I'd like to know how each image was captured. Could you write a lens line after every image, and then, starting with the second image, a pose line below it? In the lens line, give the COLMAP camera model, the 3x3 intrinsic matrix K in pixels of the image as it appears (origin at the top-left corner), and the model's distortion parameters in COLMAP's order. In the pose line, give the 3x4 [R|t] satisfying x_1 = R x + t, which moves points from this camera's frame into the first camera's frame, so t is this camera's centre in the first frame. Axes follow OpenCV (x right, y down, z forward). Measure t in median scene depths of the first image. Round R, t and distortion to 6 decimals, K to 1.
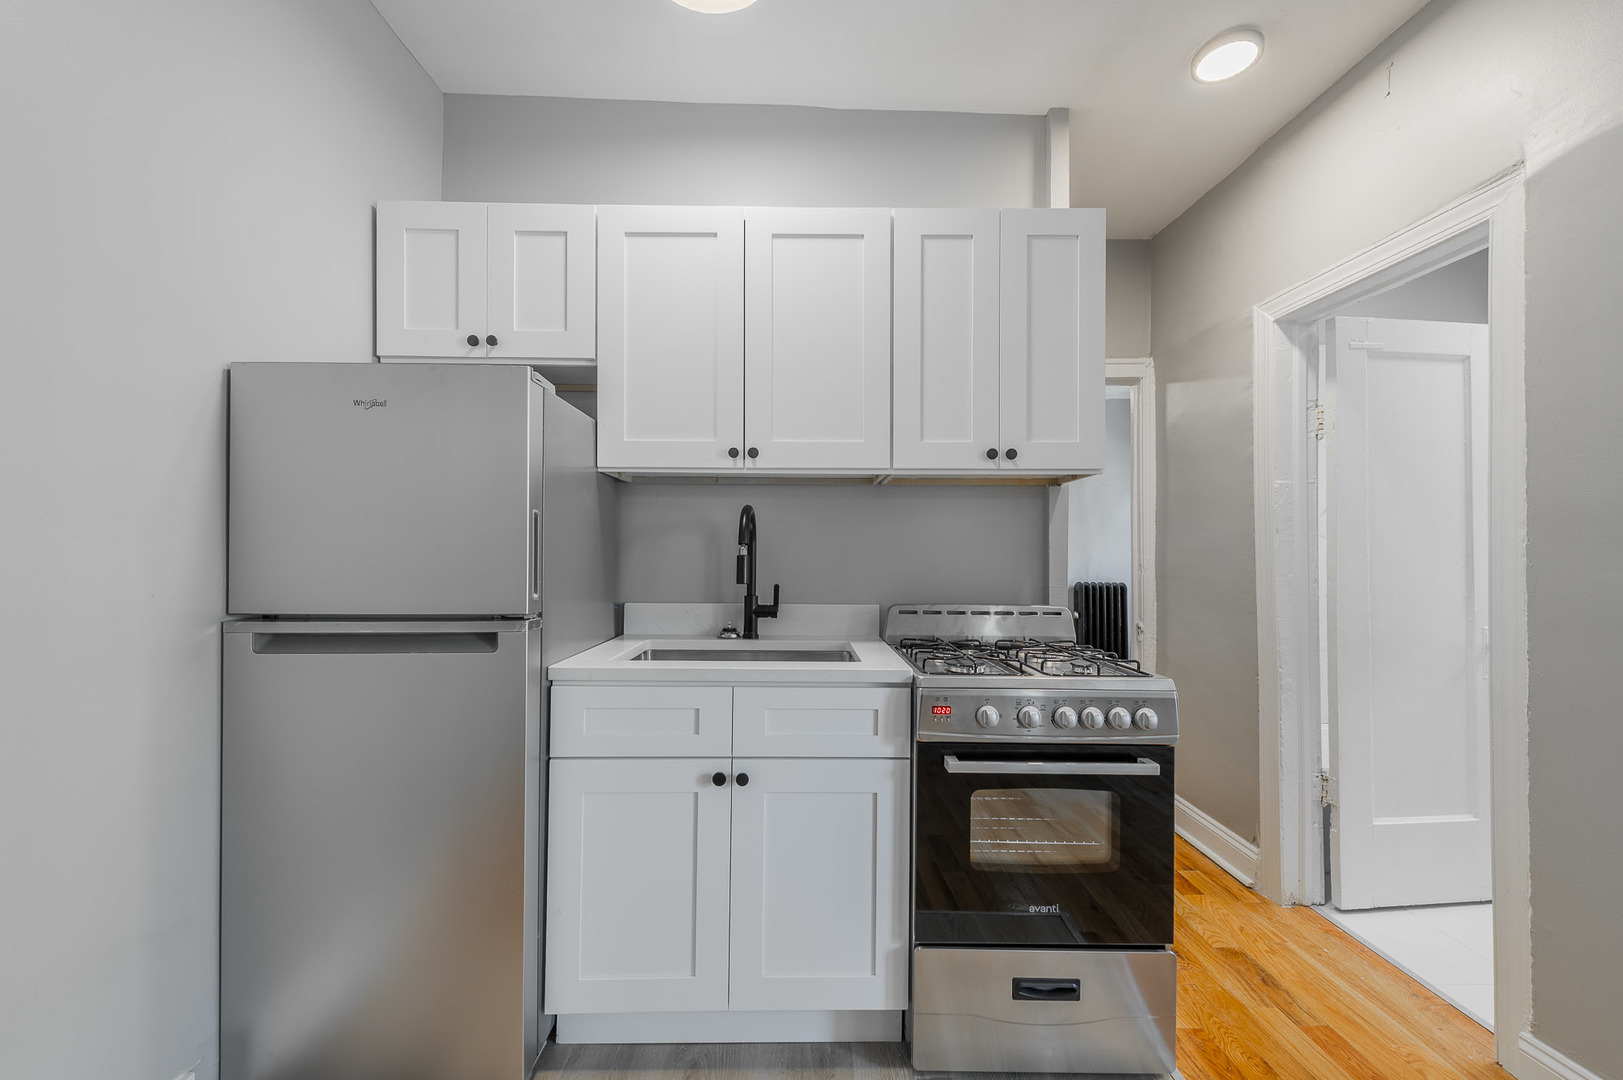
lens RADIAL K [[631.0, 0, 810.4], [0, 631.0, 549.7], [0, 0, 1]] dist [0.008892, -0.000237]
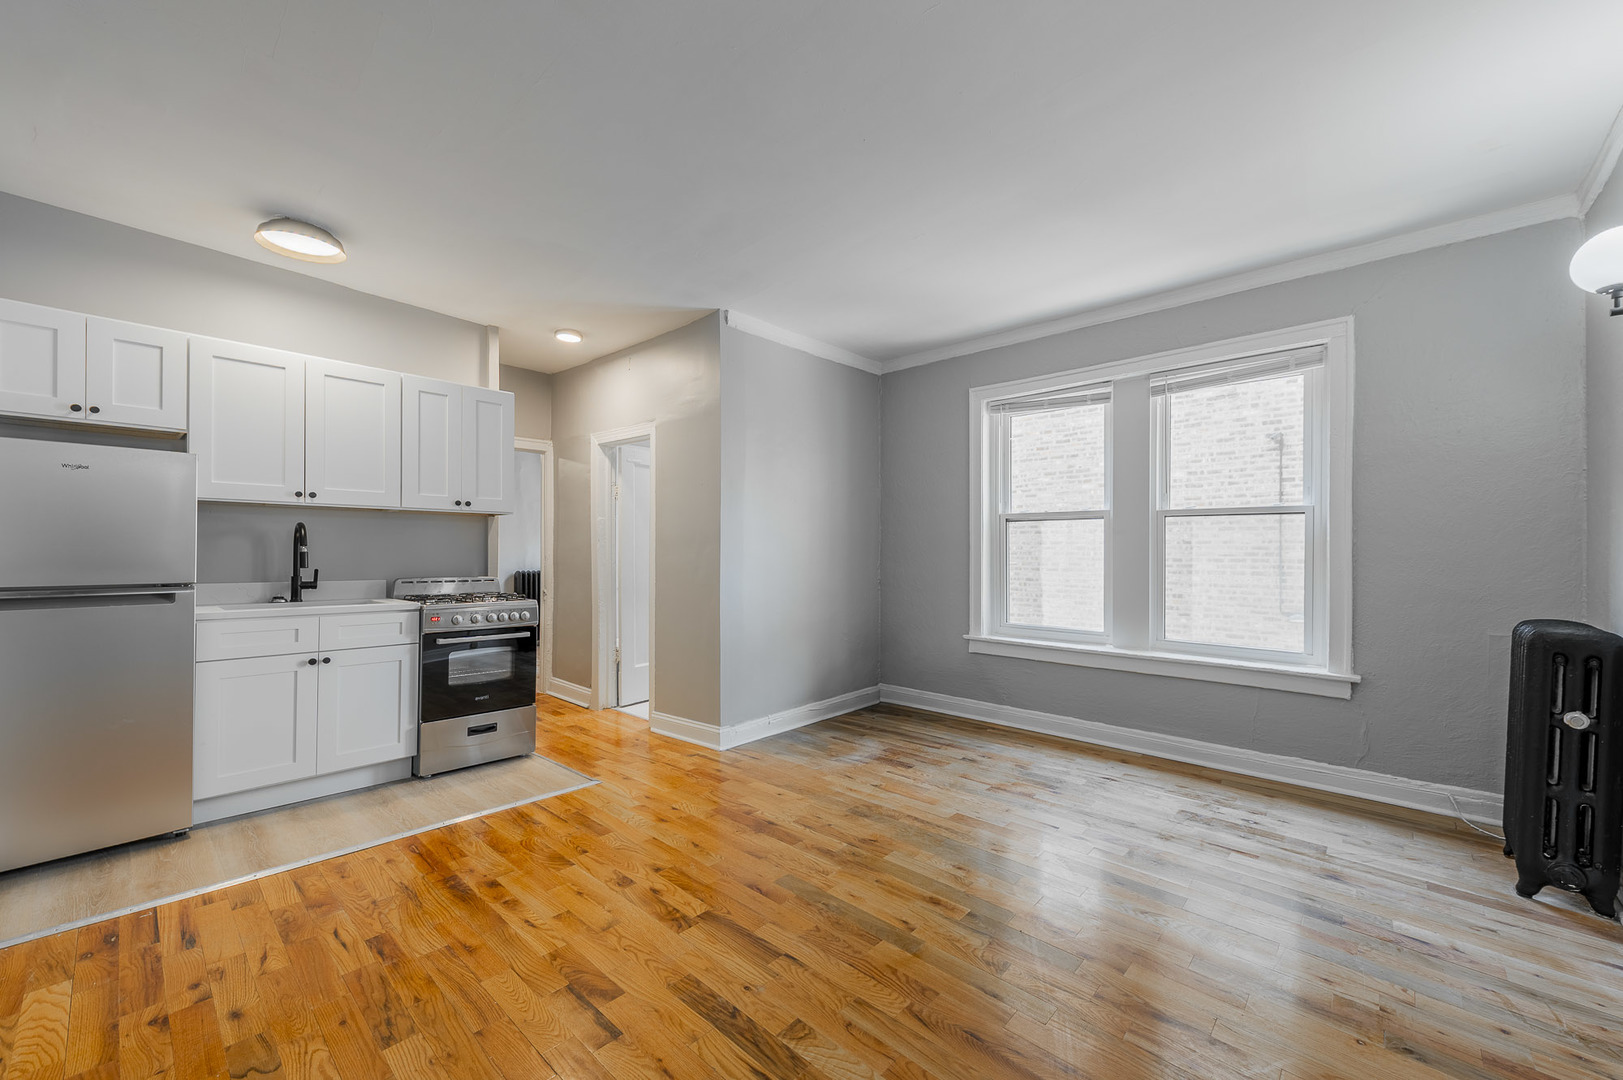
lens RADIAL K [[631.0, 0, 810.4], [0, 631.0, 549.7], [0, 0, 1]] dist [0.008892, -0.000237]
pose [[0.685633, 0.001976, 0.727945, -0.433219], [-0.007388, 0.999964, 0.004244, -0.015278], [-0.727910, -0.008288, 0.685623, -1.272978]]
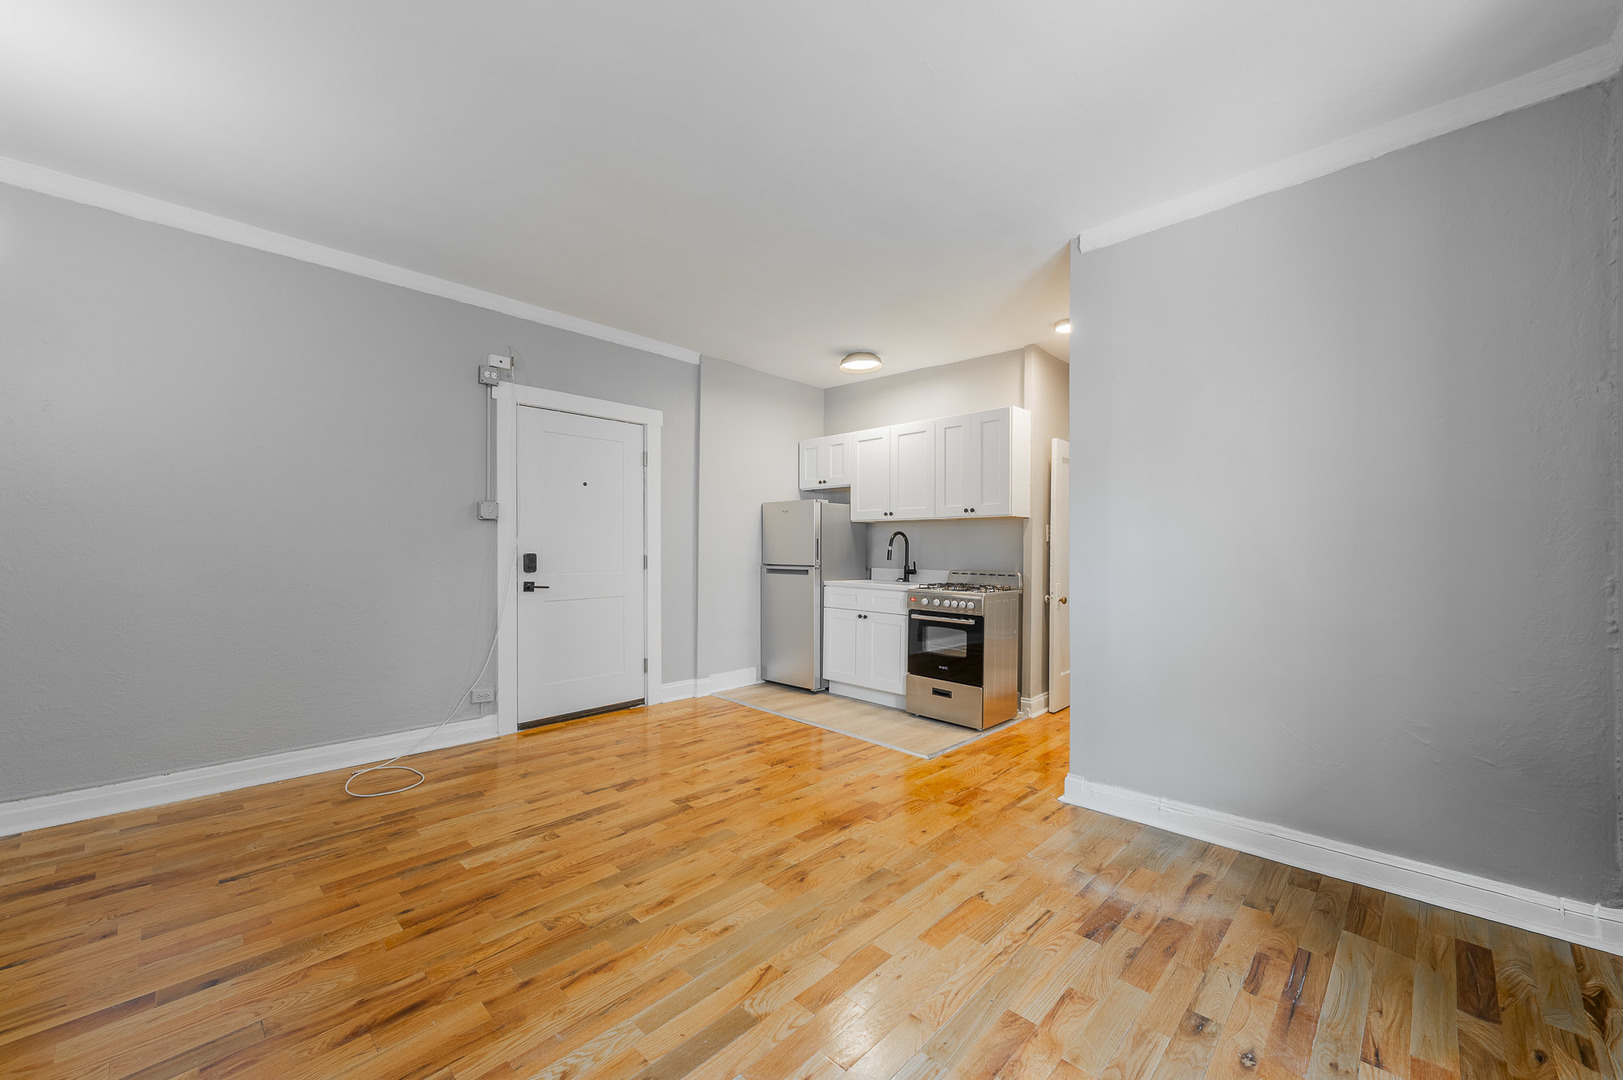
lens RADIAL K [[631.0, 0, 810.4], [0, 631.0, 549.7], [0, 0, 1]] dist [0.008892, -0.000237]
pose [[0.707298, 0.000492, -0.706915, 1.654641], [0.002809, 0.999990, 0.003507, -0.003006], [0.706910, -0.004466, 0.707290, -1.263411]]
